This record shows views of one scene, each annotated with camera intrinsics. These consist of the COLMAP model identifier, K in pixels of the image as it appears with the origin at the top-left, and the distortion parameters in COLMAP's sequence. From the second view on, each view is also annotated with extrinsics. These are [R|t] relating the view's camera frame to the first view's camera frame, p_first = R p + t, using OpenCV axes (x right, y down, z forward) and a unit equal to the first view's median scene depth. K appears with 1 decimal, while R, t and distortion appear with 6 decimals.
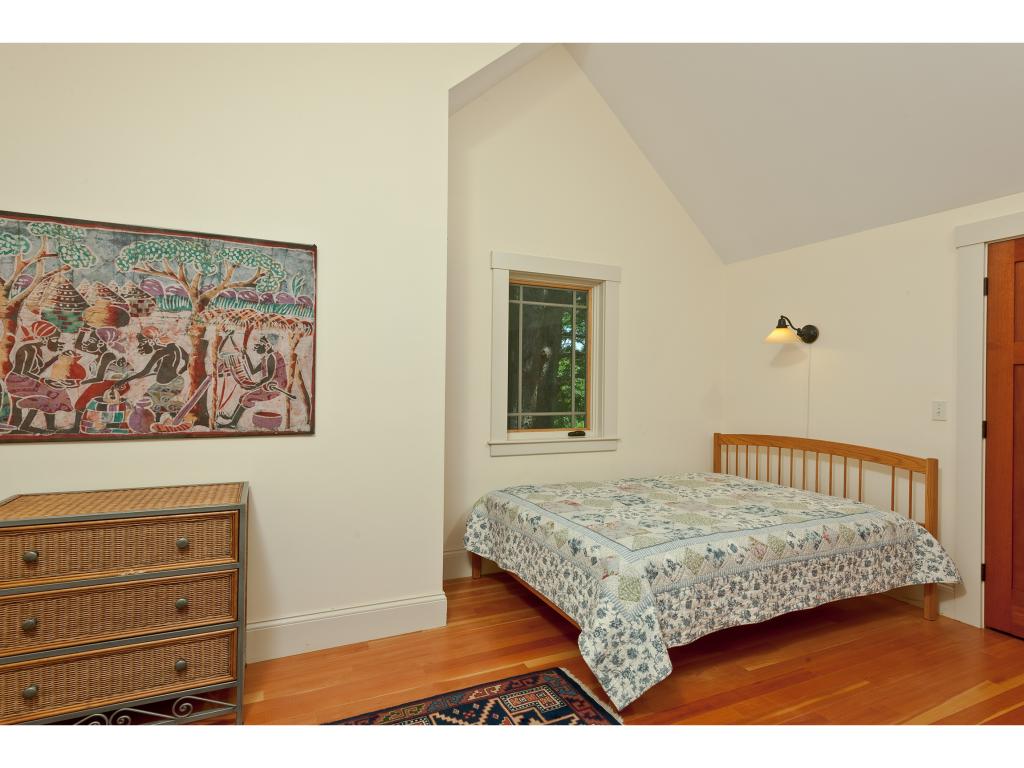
lens RADIAL K [[542.6, 0, 512.0], [0, 542.6, 384.0], [0, 0, 1]] dist [0.019387, -0.000007]
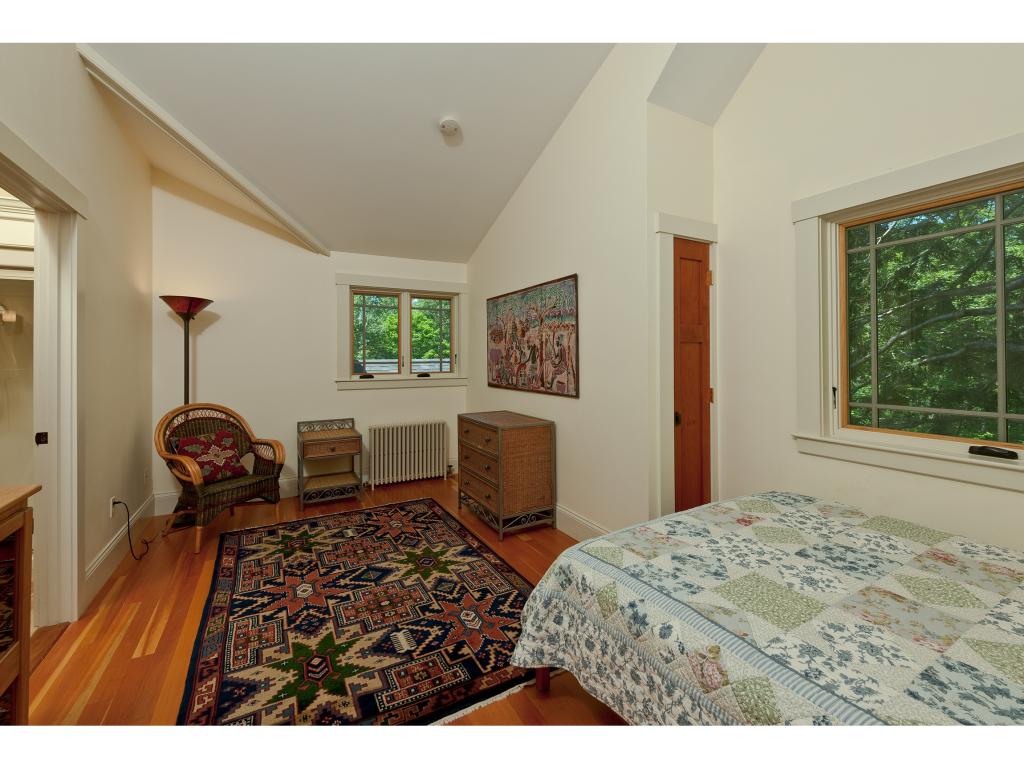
lens RADIAL K [[438.7, 0, 511.6], [0, 438.7, 352.5], [0, 0, 1]] dist [0.000473, -0.000051]
pose [[0.061314, -0.022152, -0.997873, 0.911638], [0.008893, 0.999726, -0.021647, -0.009938], [0.998079, -0.007547, 0.061495, 0.800331]]
